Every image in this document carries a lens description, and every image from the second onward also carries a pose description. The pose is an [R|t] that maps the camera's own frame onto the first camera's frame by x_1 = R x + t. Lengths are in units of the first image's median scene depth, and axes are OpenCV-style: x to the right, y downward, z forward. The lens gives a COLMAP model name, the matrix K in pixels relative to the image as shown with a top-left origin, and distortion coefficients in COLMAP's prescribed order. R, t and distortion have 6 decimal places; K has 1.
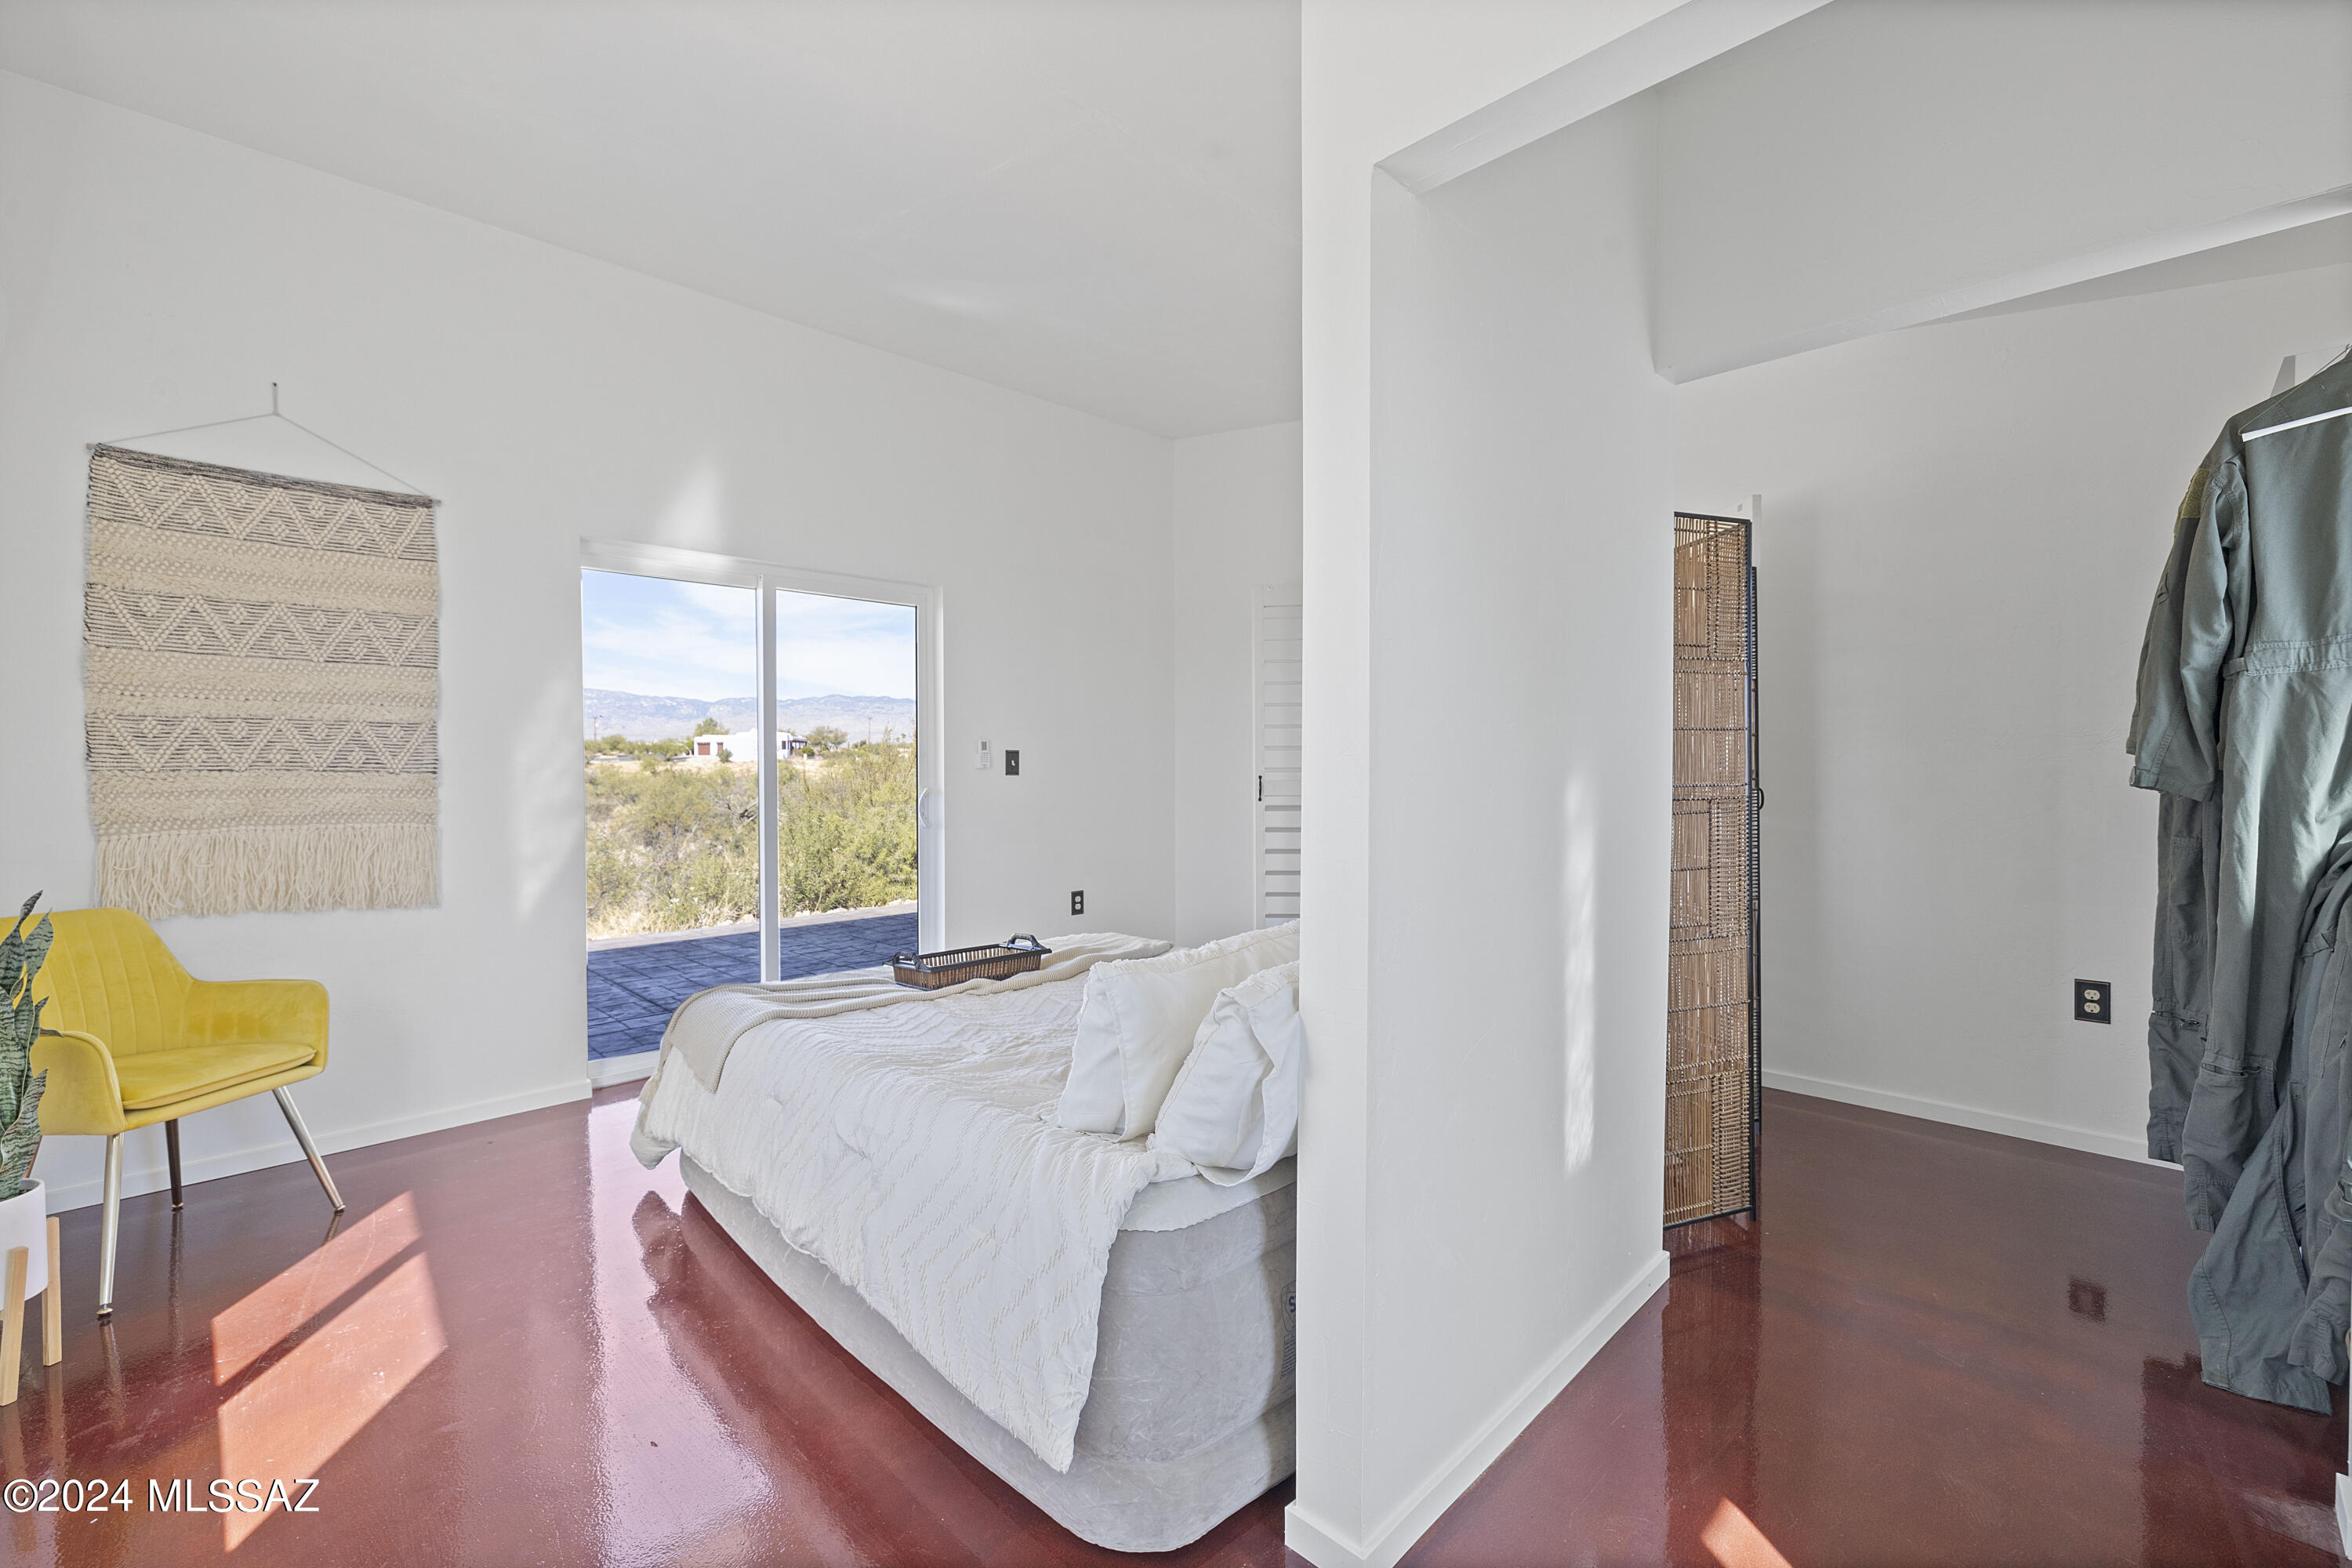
lens RADIAL K [[991.4, 0, 1172.1], [0, 991.4, 790.1], [0, 0, 1]] dist [-0.002564, -0.000544]
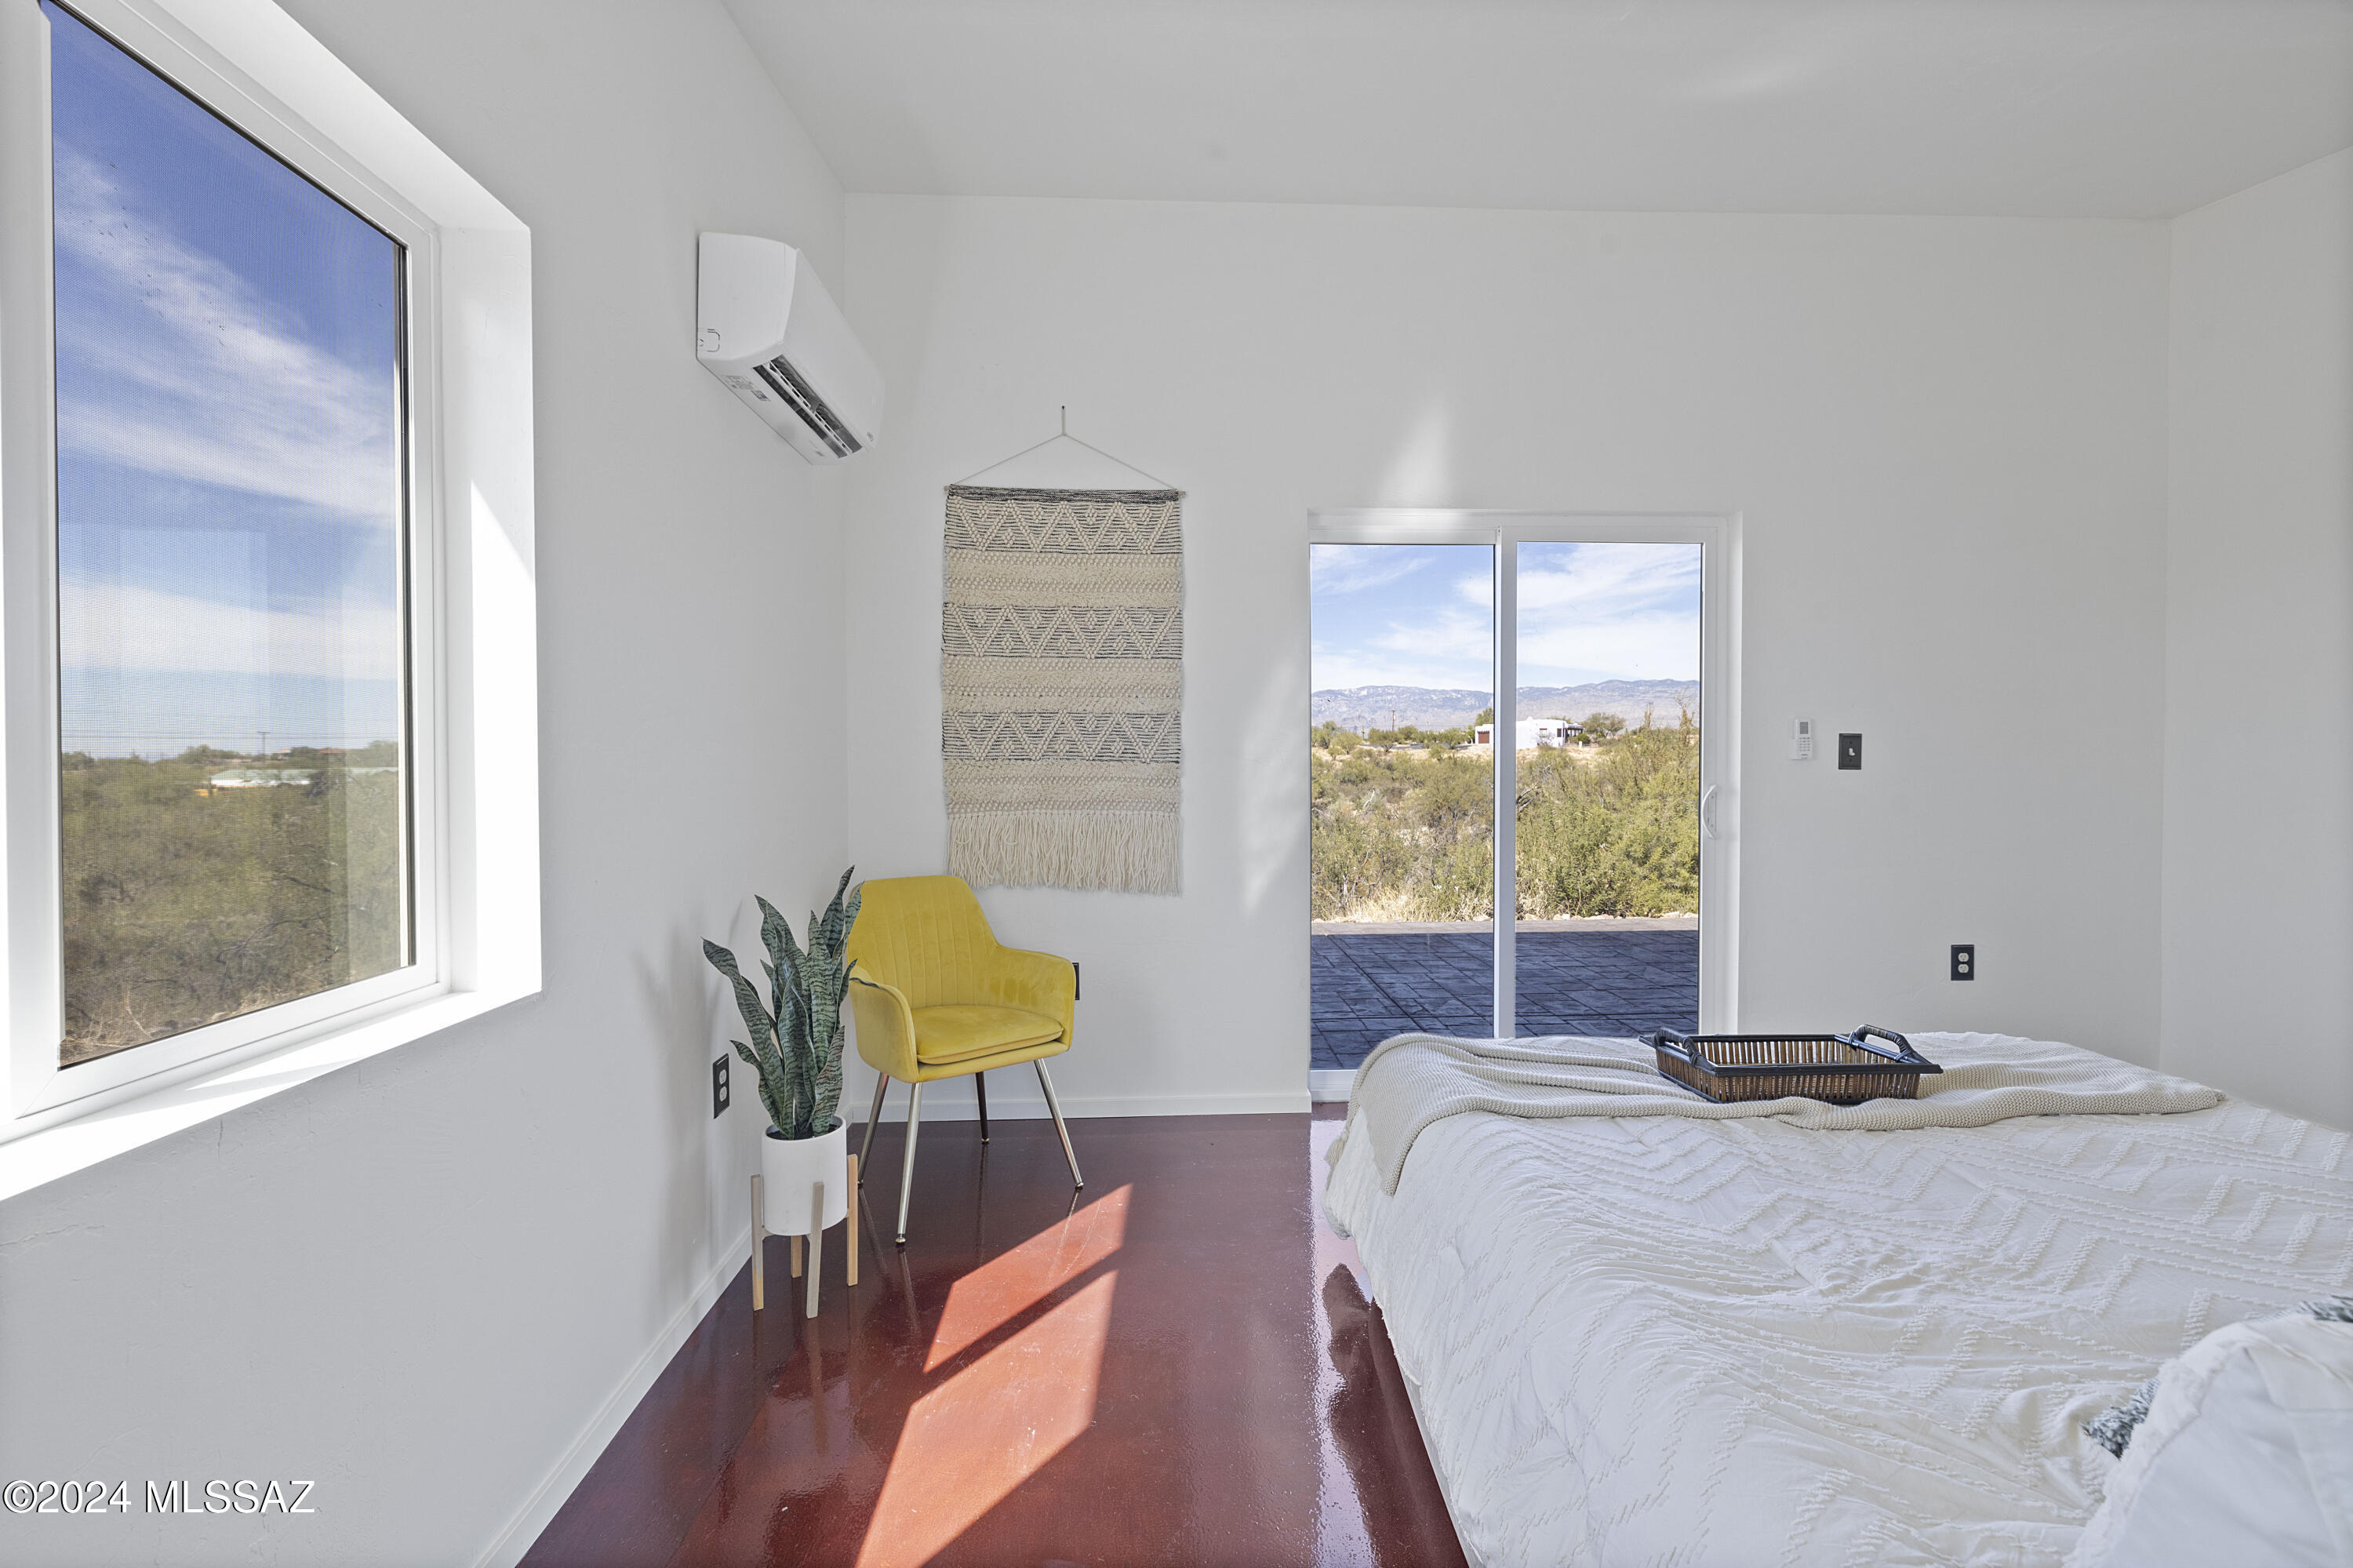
lens RADIAL K [[1002.5, 0, 1172.3], [0, 1002.5, 773.1], [0, 0, 1]] dist [-0.000801, 0.000354]
pose [[0.739541, 0.013454, -0.672978, -0.096431], [-0.016998, 0.999855, 0.001309, -0.012484], [0.672897, 0.010471, 0.739662, 0.390378]]
